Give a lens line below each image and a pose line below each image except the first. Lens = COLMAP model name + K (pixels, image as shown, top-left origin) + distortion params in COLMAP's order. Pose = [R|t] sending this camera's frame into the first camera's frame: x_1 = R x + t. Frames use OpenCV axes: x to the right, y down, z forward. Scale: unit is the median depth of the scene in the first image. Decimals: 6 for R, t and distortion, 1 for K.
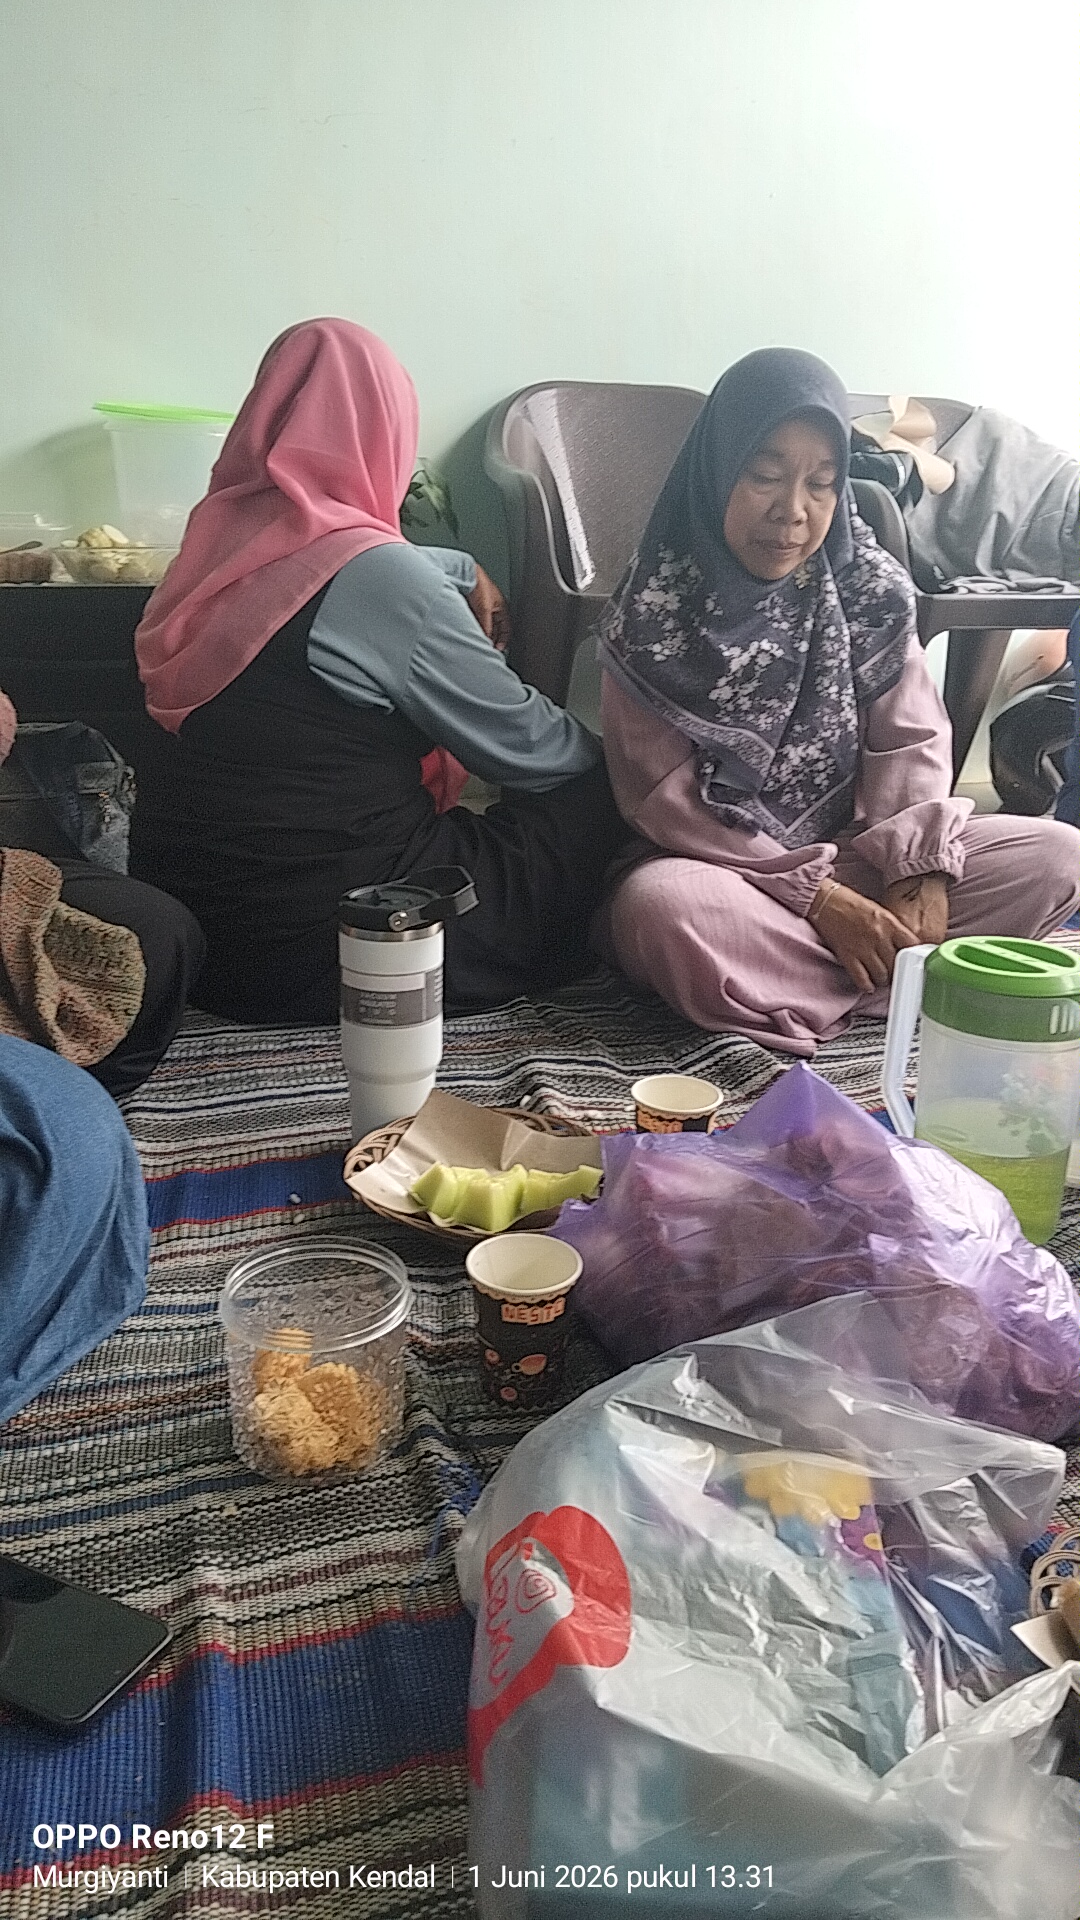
lens RADIAL K [[1532.0, 0, 541.4], [0, 1532.0, 835.0], [0, 0, 1]] dist [0.090937, -0.176680]
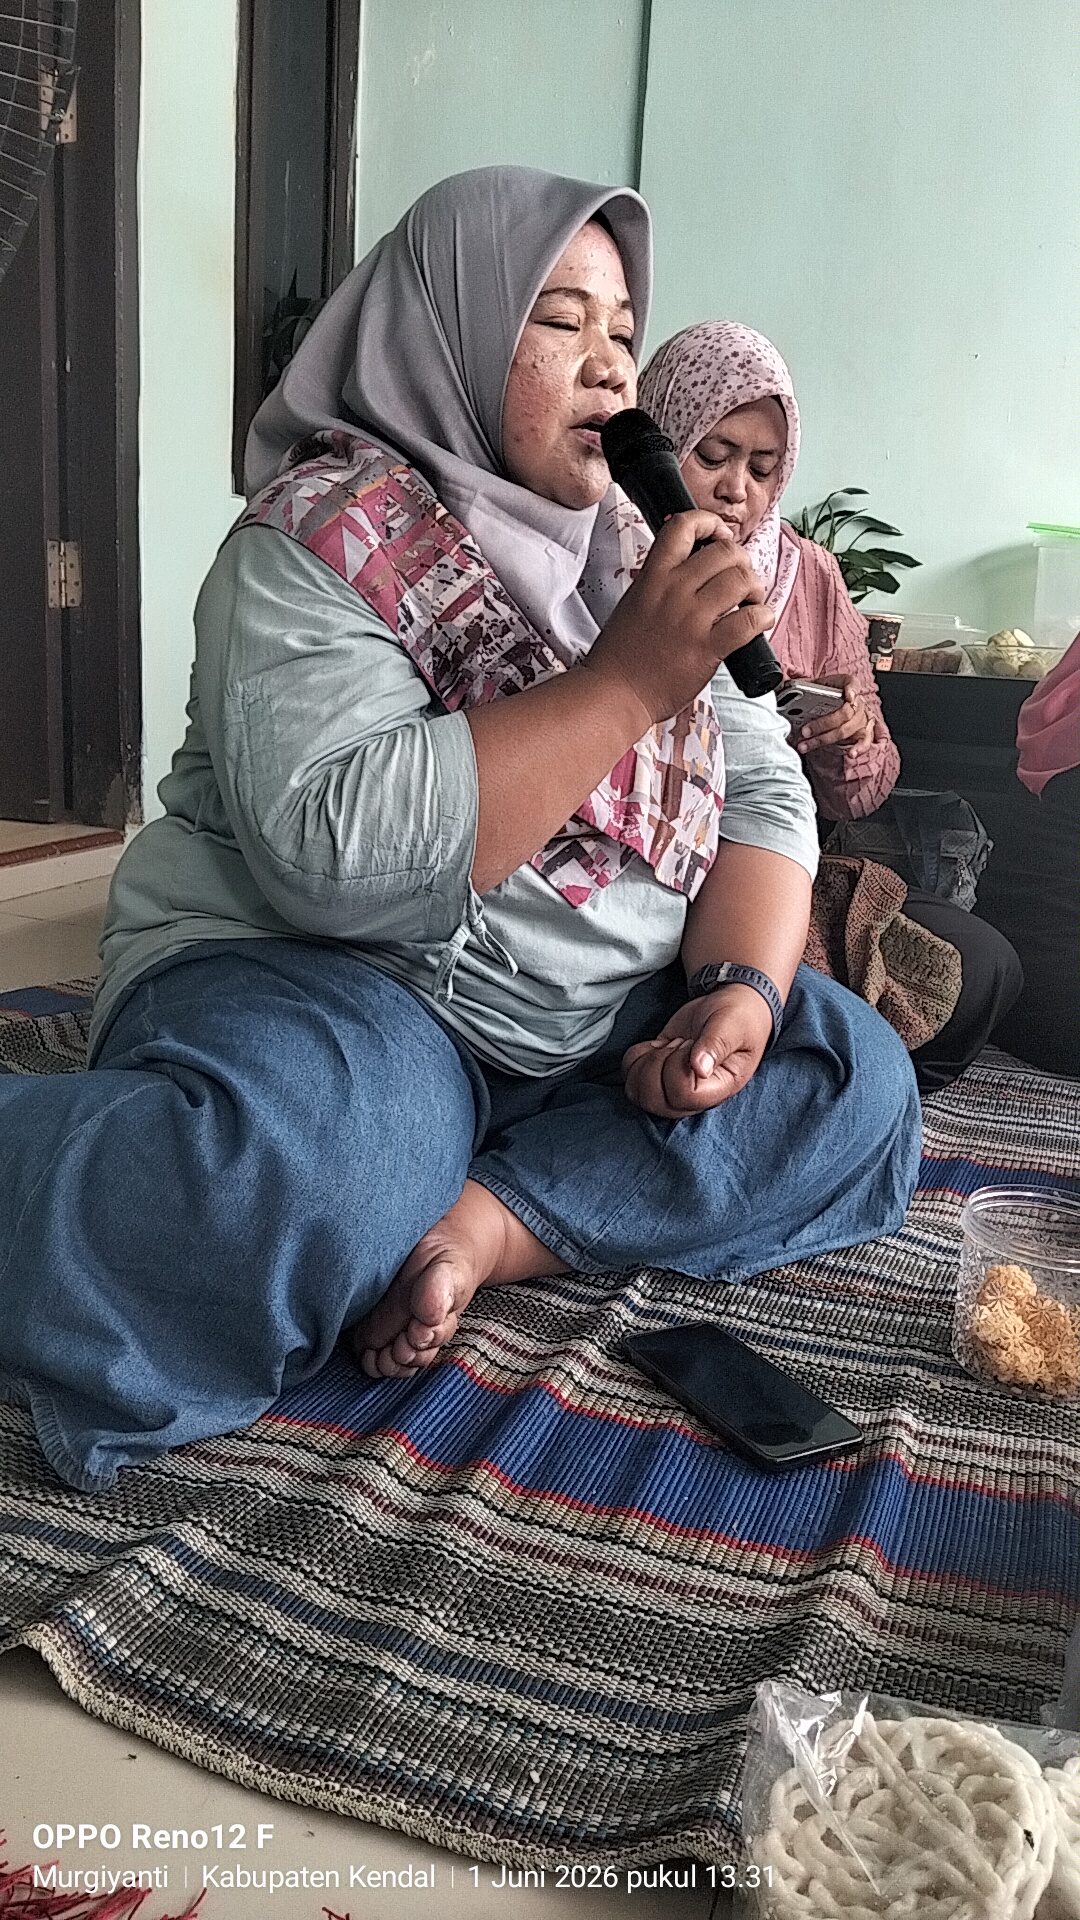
lens RADIAL K [[1532.0, 0, 541.4], [0, 1532.0, 835.0], [0, 0, 1]] dist [0.090937, -0.176680]
pose [[0.832763, 0.160328, -0.529907, 0.083742], [-0.216363, 0.975278, -0.044941, 0.136111], [0.509601, 0.152078, 0.846864, -0.148025]]
